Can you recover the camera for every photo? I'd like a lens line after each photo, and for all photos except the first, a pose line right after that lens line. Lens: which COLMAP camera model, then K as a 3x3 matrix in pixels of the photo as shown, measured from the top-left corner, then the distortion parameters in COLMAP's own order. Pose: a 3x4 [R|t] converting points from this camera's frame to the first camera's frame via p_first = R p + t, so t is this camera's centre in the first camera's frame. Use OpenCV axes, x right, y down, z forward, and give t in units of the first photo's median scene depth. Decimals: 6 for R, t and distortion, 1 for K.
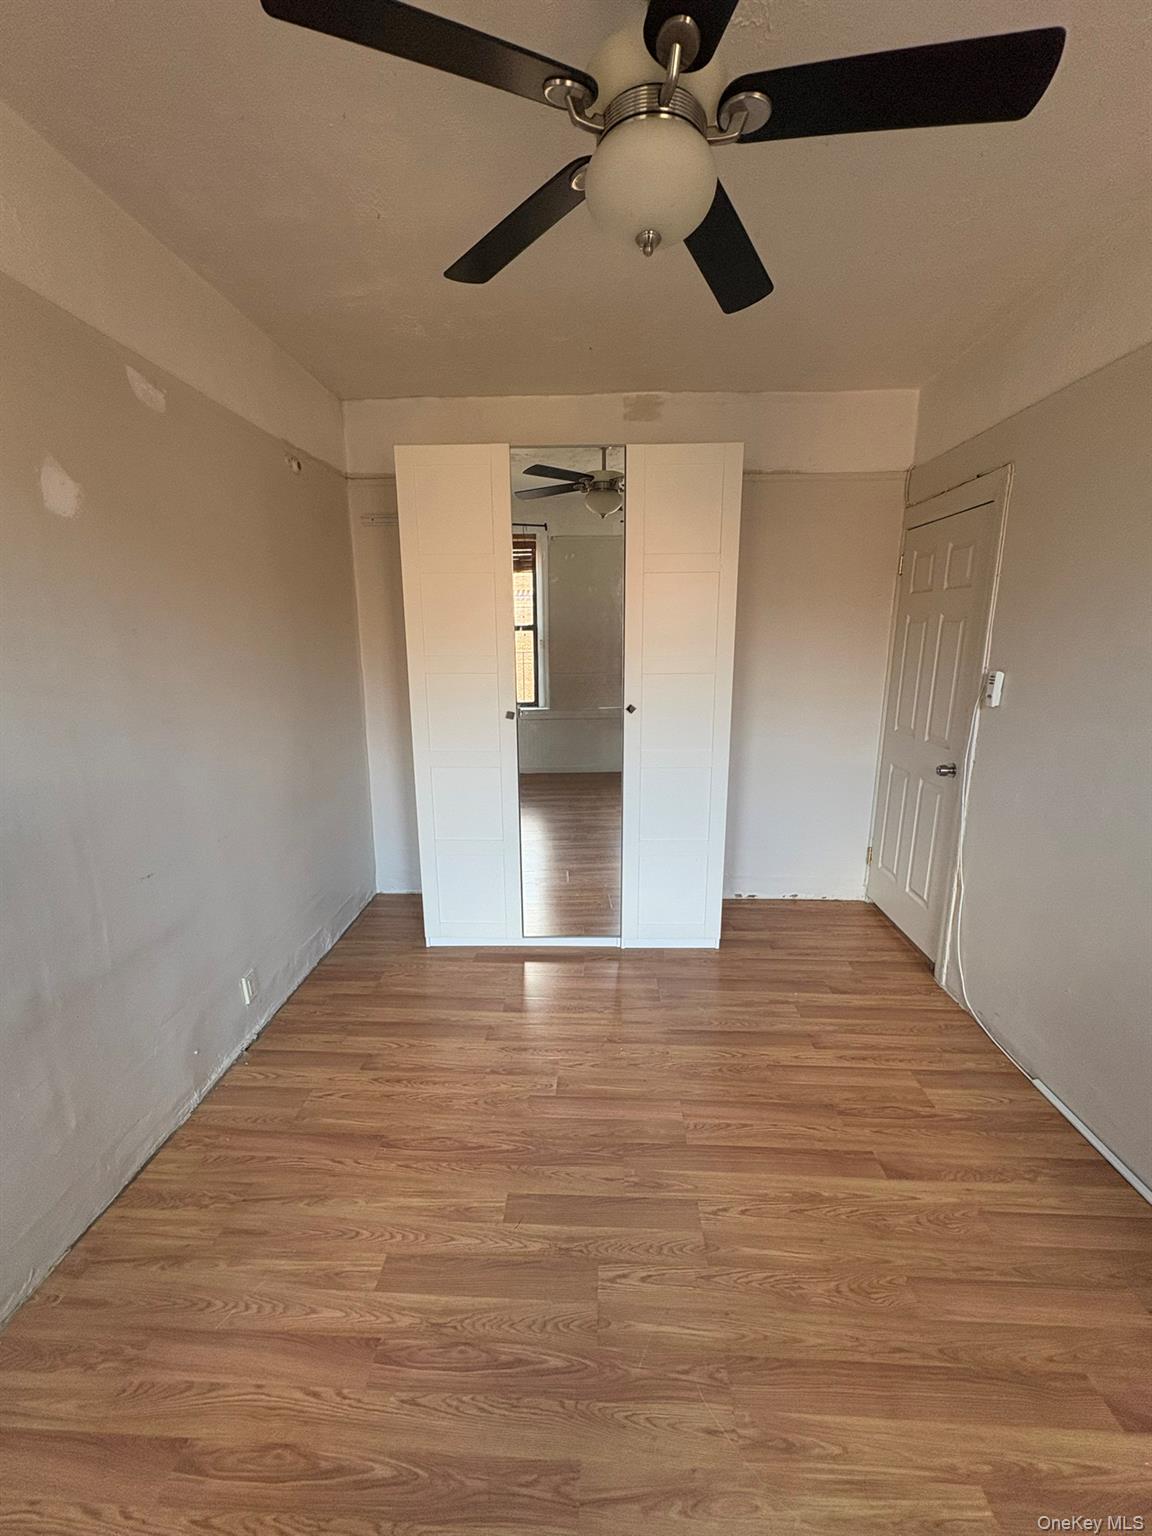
lens RADIAL K [[611.8, 0, 571.9], [0, 611.8, 769.1], [0, 0, 1]] dist [0.000210, 0.000261]
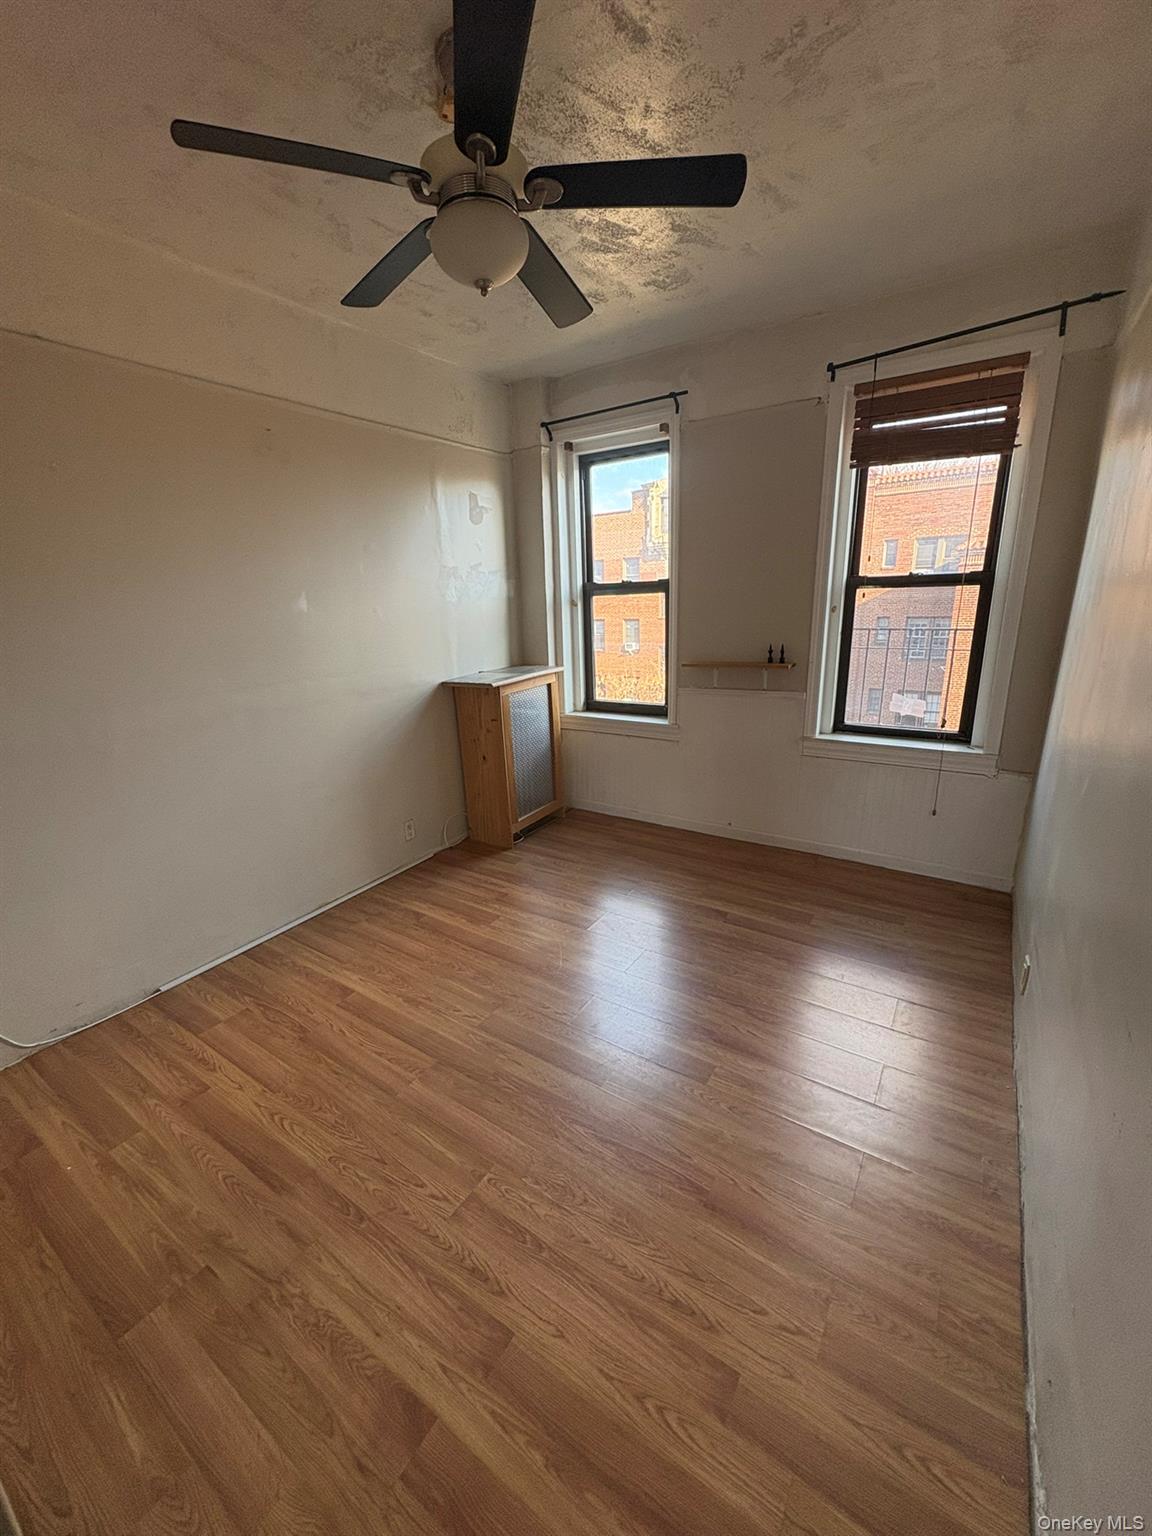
lens RADIAL K [[611.8, 0, 569.2], [0, 611.8, 767.2], [0, 0, 1]] dist [0.000210, 0.000261]
pose [[-0.857080, -0.113344, 0.502561, -0.465425], [0.137098, 0.890143, 0.434568, -0.277627], [-0.496607, 0.441359, -0.747385, 1.347716]]
